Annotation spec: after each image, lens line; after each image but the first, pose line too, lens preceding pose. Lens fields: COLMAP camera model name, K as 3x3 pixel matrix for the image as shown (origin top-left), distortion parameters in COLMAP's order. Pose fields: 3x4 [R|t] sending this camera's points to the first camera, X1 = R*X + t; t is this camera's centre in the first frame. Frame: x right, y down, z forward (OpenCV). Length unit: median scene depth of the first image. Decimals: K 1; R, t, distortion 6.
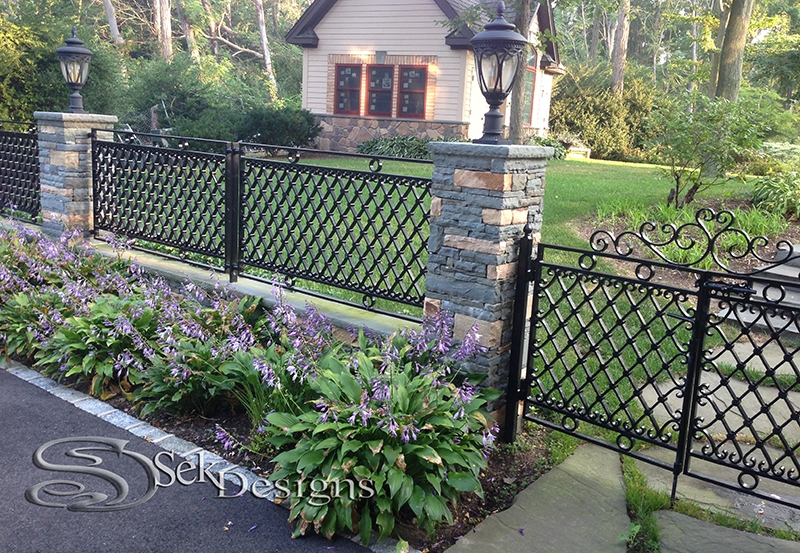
lens RADIAL K [[774.0, 0, 400.6], [0, 774.0, 268.0], [0, 0, 1]] dist [0.014303, 0.000000]
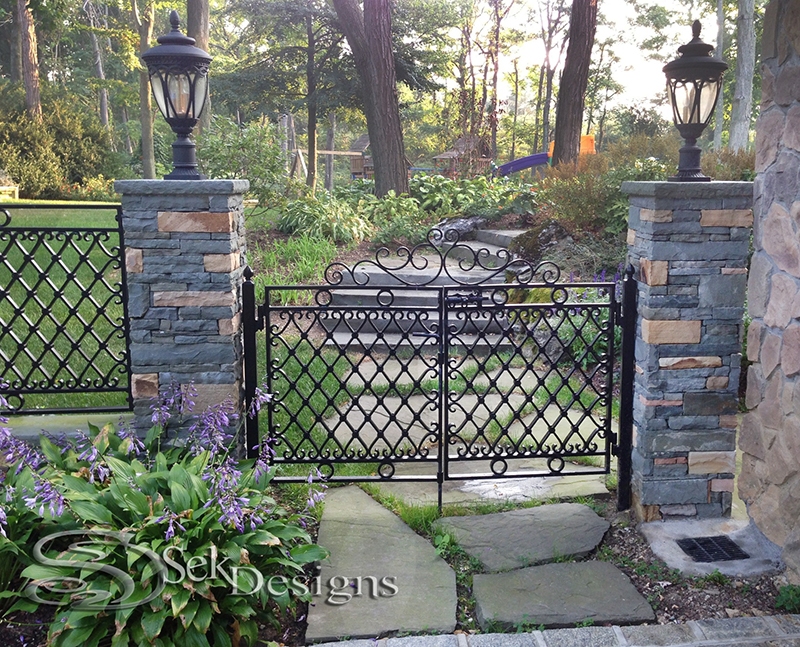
lens RADIAL K [[955.4, 0, 400.9], [0, 955.4, 329.3], [0, 0, 1]] dist [0.006057, 0.000000]
pose [[0.668191, -0.161885, 0.726164, -0.518012], [0.162709, 0.984210, 0.069693, -0.033808], [-0.725980, 0.071585, 0.683980, 0.125335]]
